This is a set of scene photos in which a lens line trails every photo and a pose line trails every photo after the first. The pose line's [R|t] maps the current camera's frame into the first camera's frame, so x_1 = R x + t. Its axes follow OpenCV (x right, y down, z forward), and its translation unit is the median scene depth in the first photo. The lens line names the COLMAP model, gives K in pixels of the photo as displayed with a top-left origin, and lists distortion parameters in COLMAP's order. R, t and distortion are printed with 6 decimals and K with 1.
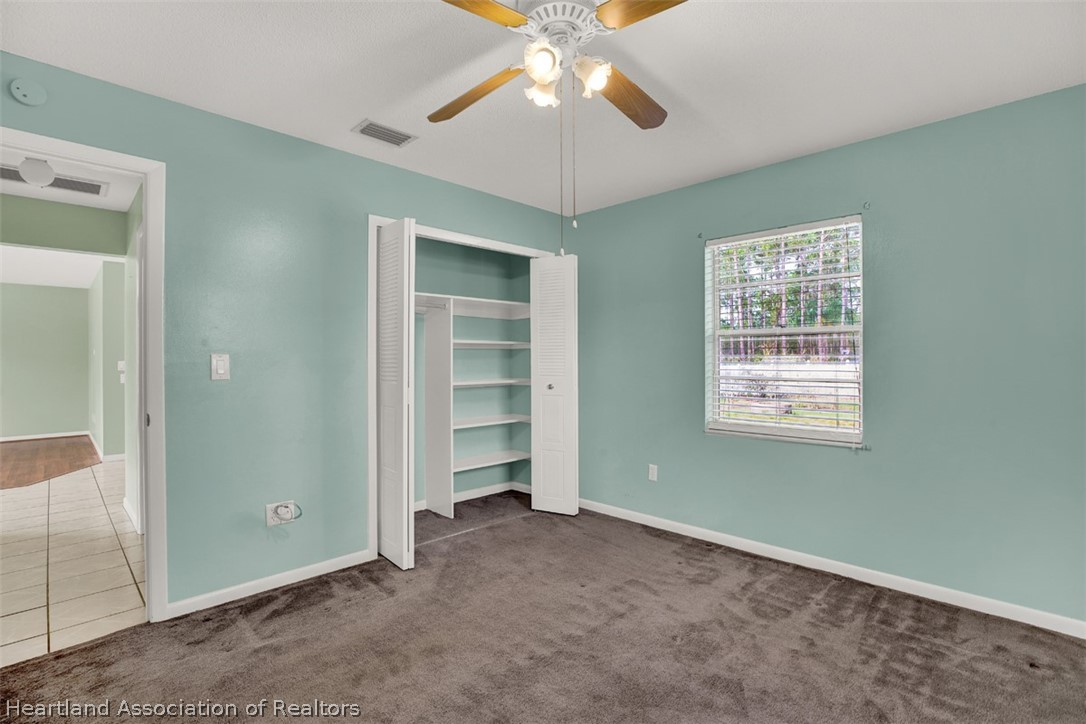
lens RADIAL K [[503.3, 0, 535.5], [0, 503.3, 356.8], [0, 0, 1]] dist [-0.037444, 0.009795]
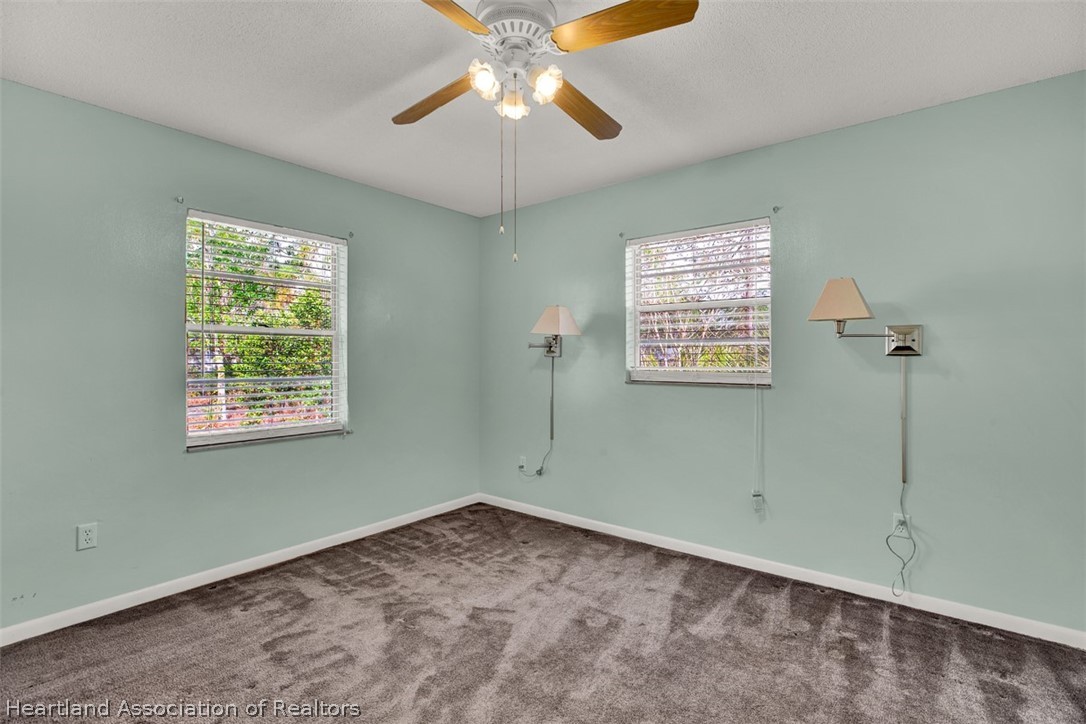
lens RADIAL K [[503.3, 0, 535.6], [0, 503.3, 359.0], [0, 0, 1]] dist [-0.037444, 0.009795]
pose [[-0.097445, 0.006889, 0.995217, -0.667284], [0.005505, 0.999964, -0.006383, 0.017257], [-0.995226, 0.004856, -0.097479, 0.727982]]
